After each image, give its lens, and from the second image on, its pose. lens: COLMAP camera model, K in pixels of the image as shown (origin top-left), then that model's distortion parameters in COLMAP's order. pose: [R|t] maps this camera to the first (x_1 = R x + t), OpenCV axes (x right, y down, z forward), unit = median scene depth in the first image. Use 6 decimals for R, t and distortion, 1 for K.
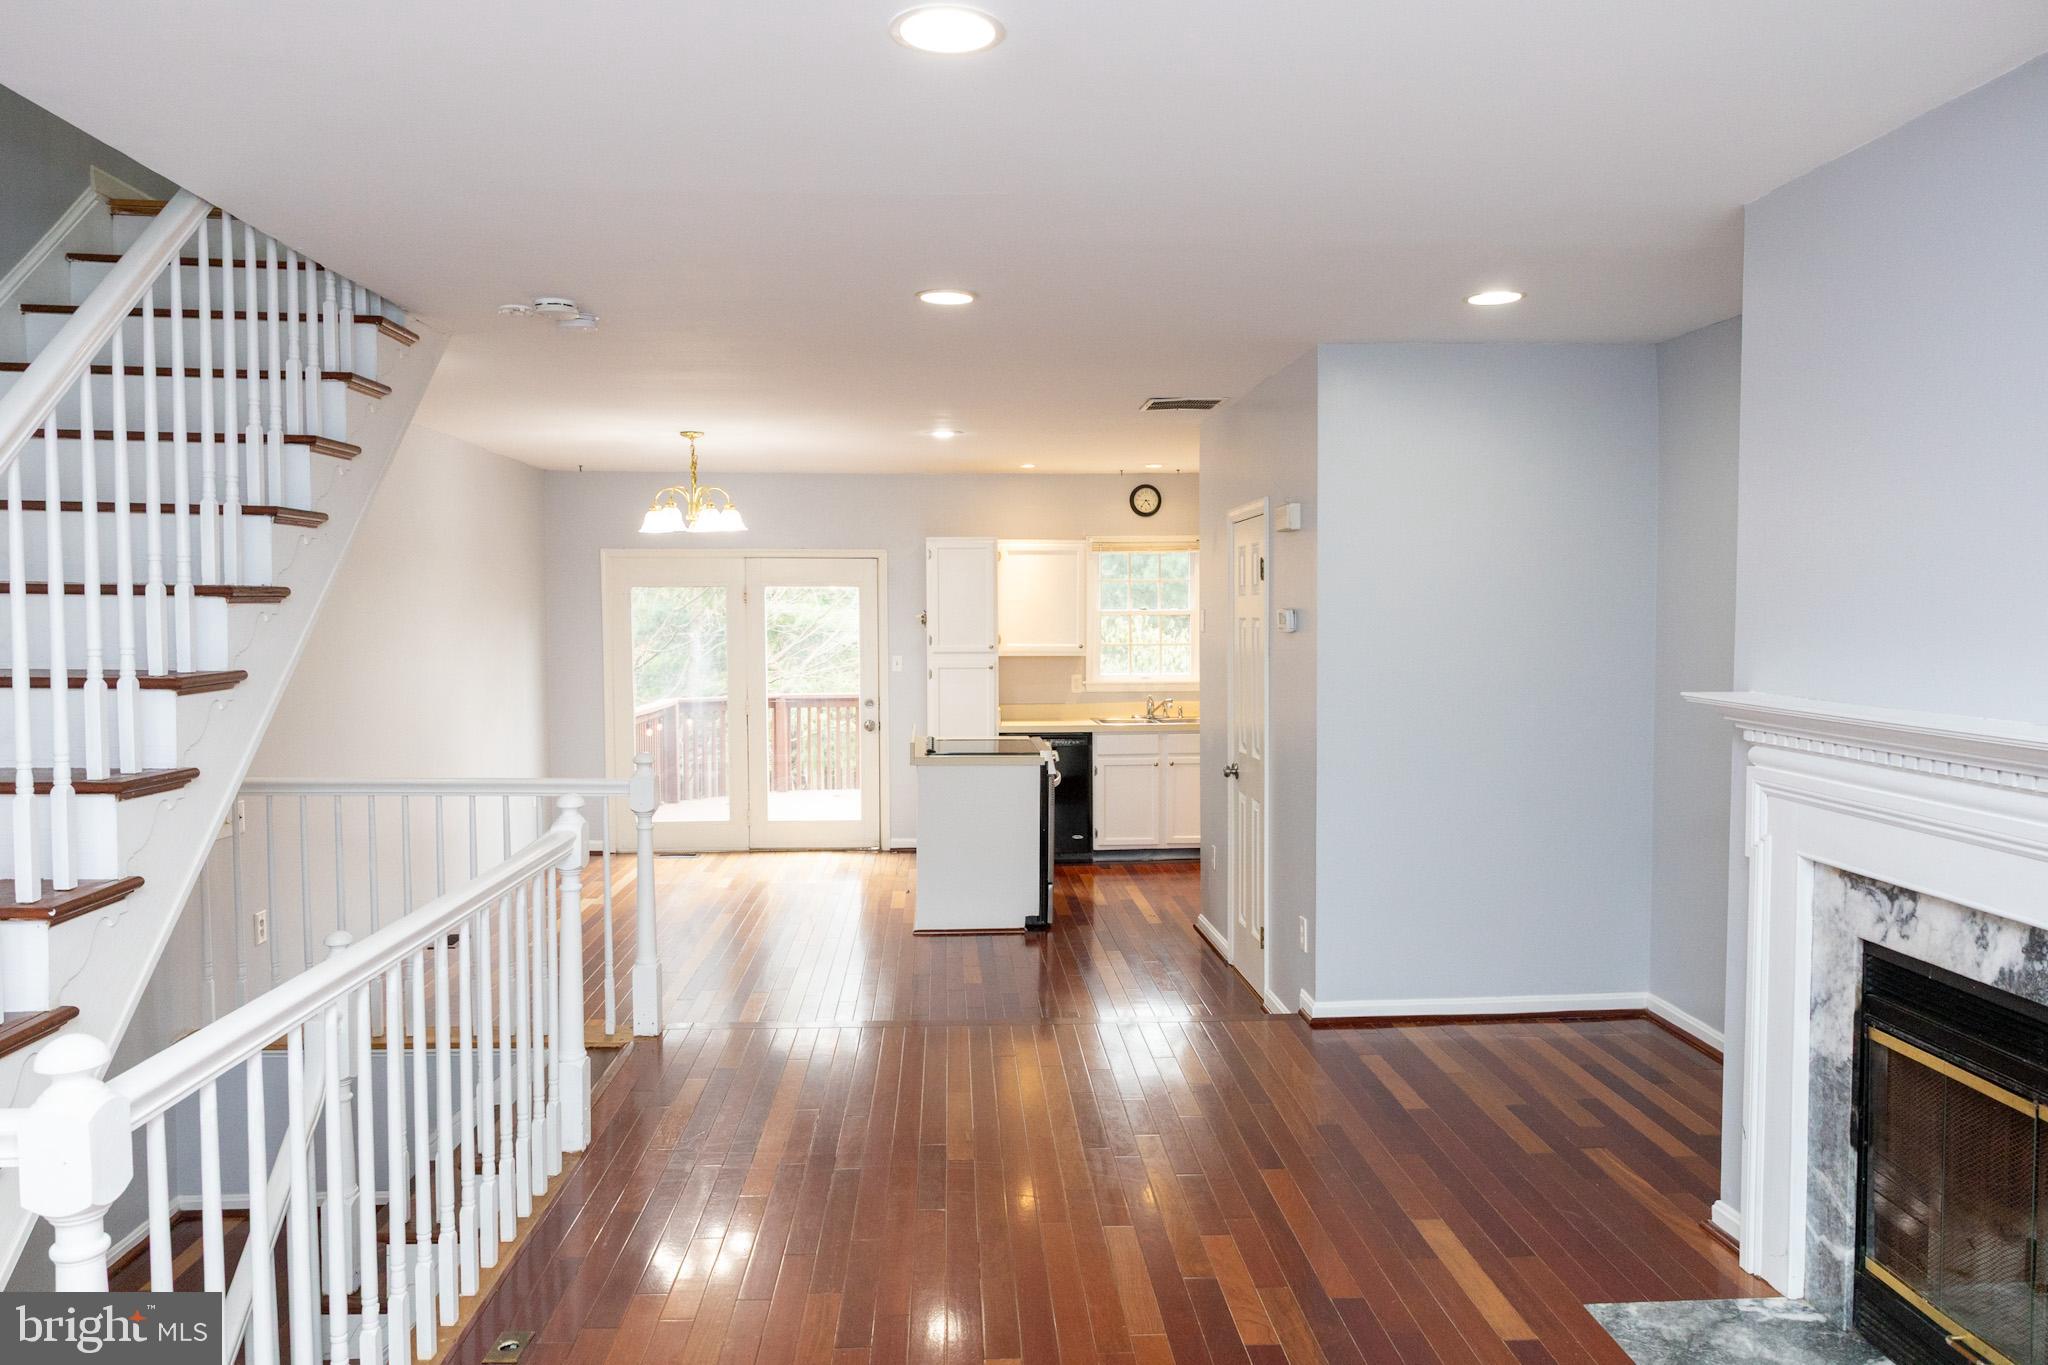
lens RADIAL K [[1392.1, 0, 1024.0], [0, 1392.1, 682.5], [0, 0, 1]] dist [0.001897, -0.000193]
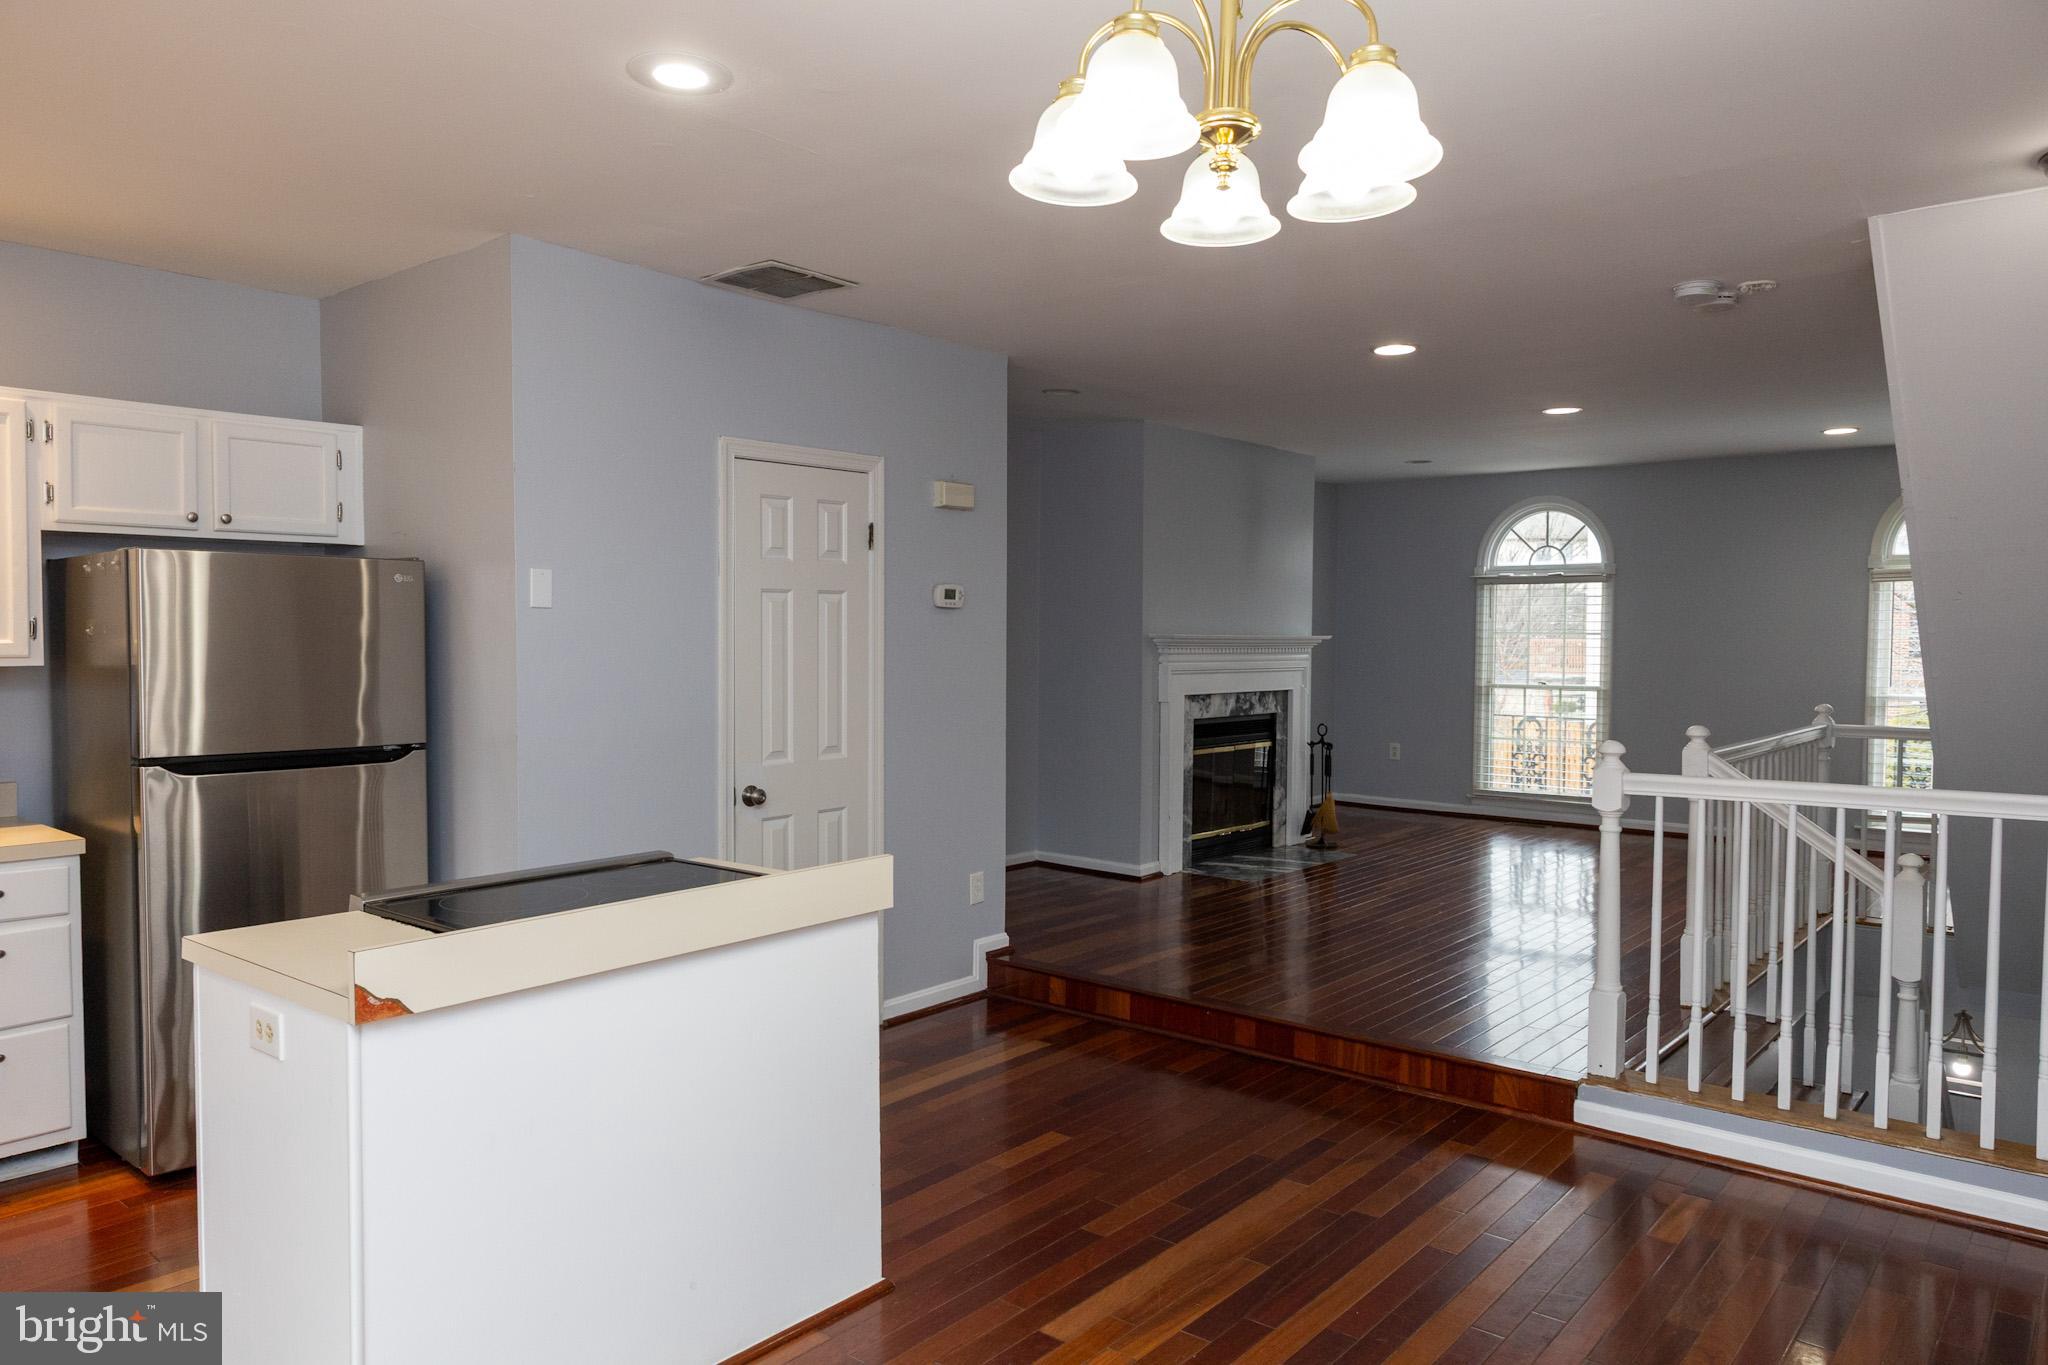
lens RADIAL K [[1355.5, 0, 1024.0], [0, 1355.5, 682.5], [0, 0, 1]] dist [-0.004427, 0.001213]
pose [[-0.728202, -0.027762, 0.684800, -0.939298], [0.033461, 0.996548, 0.075982, -0.098820], [-0.684545, 0.078244, -0.724759, 3.014648]]
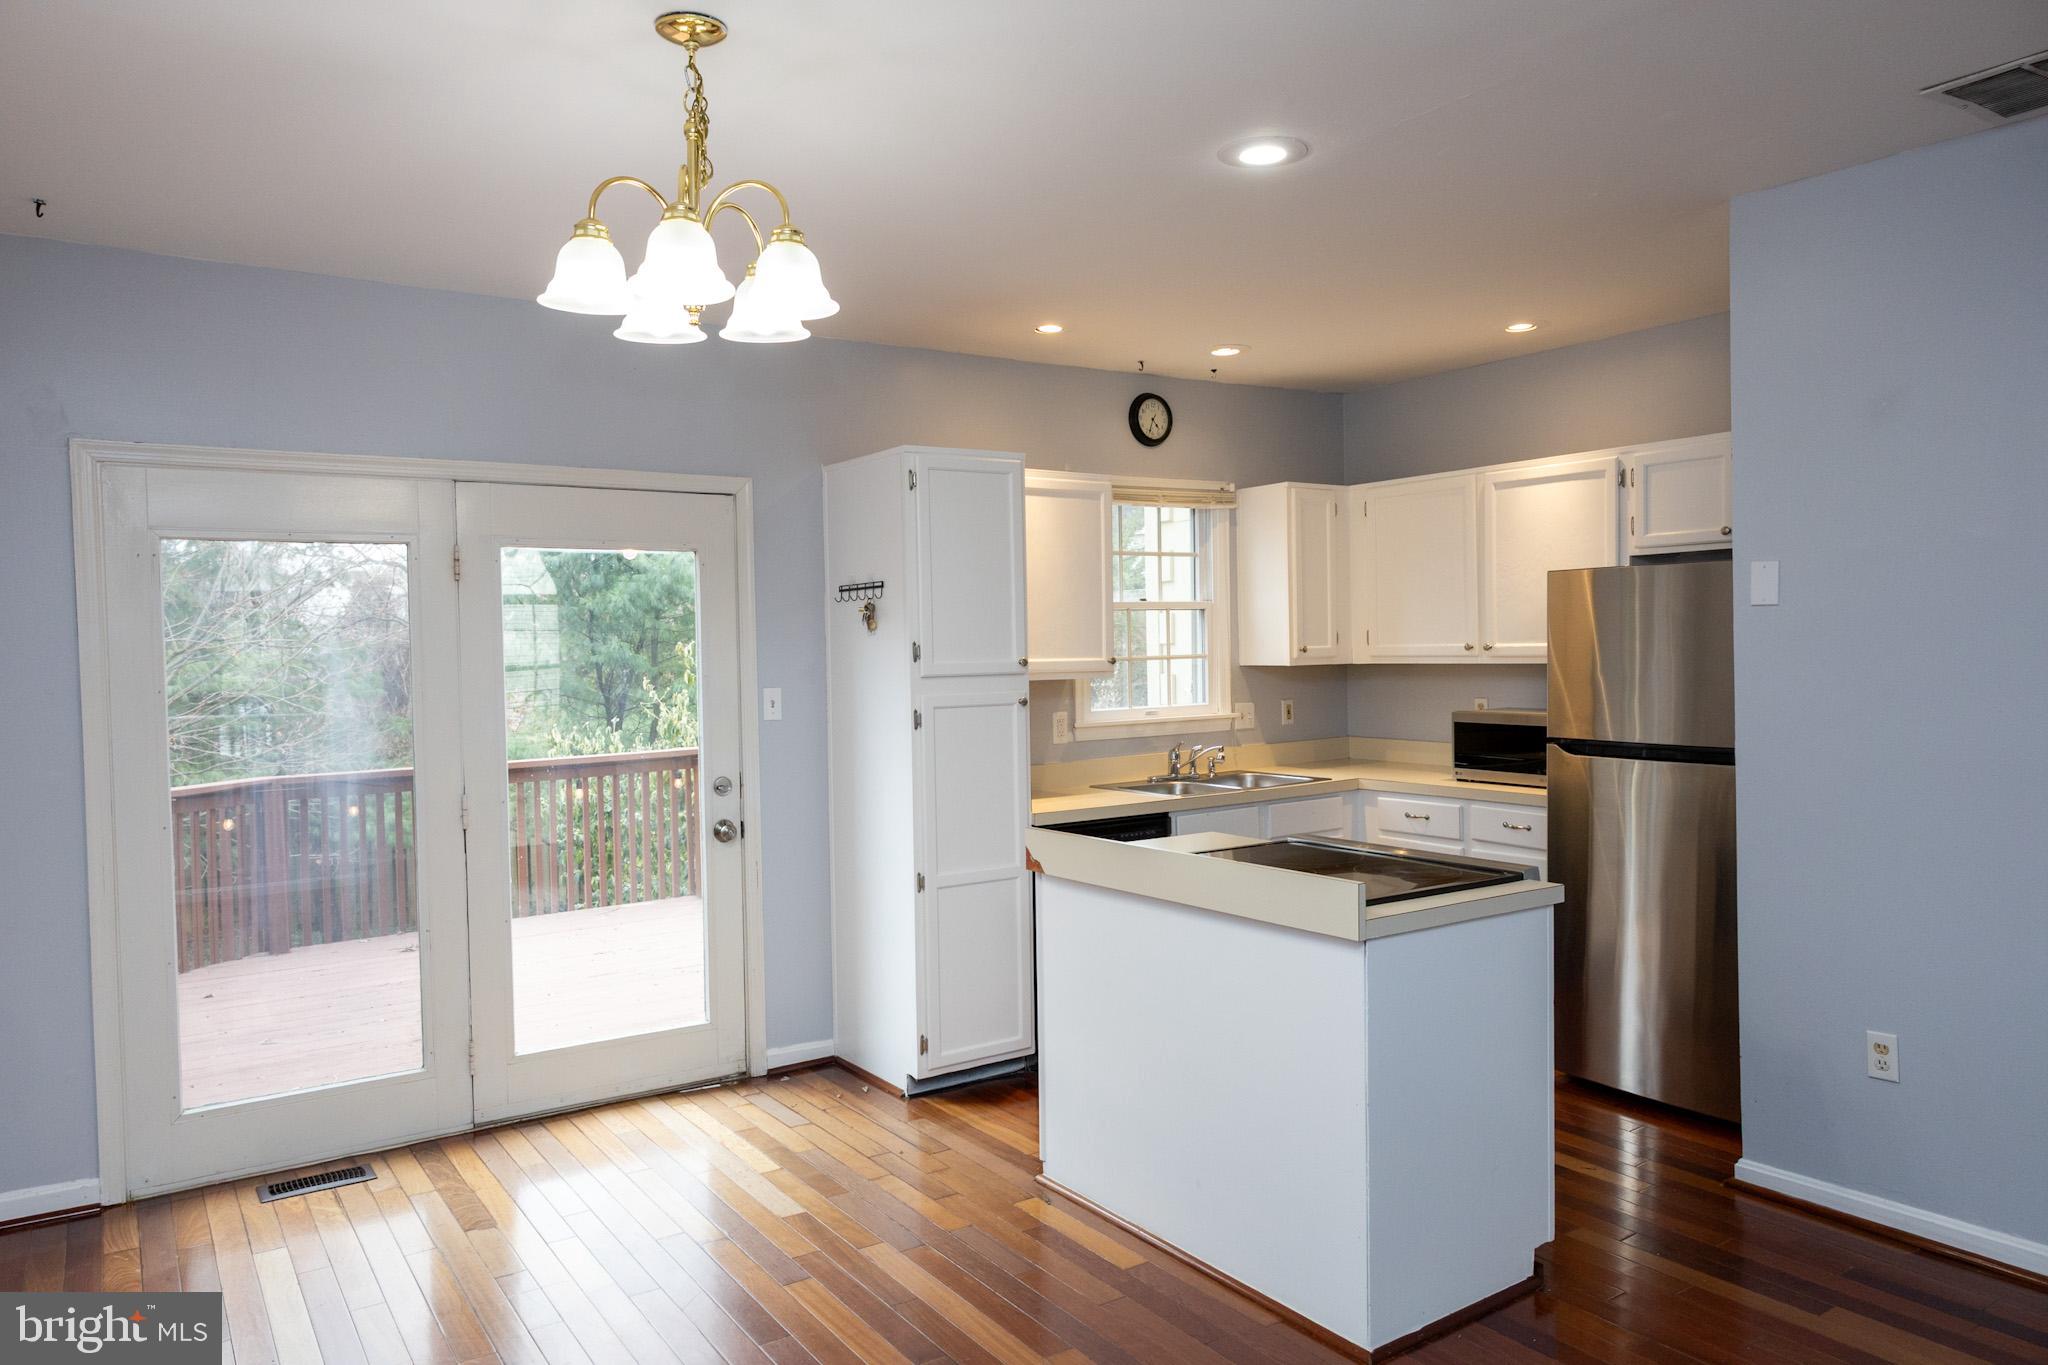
lens RADIAL K [[1355.5, 0, 1024.0], [0, 1355.5, 682.5], [0, 0, 1]] dist [-0.004427, 0.001213]
pose [[0.857150, -0.028112, 0.514300, -0.850072], [0.043478, 0.998895, -0.017862, -0.027528], [-0.513229, 0.037671, 0.857424, 1.696110]]
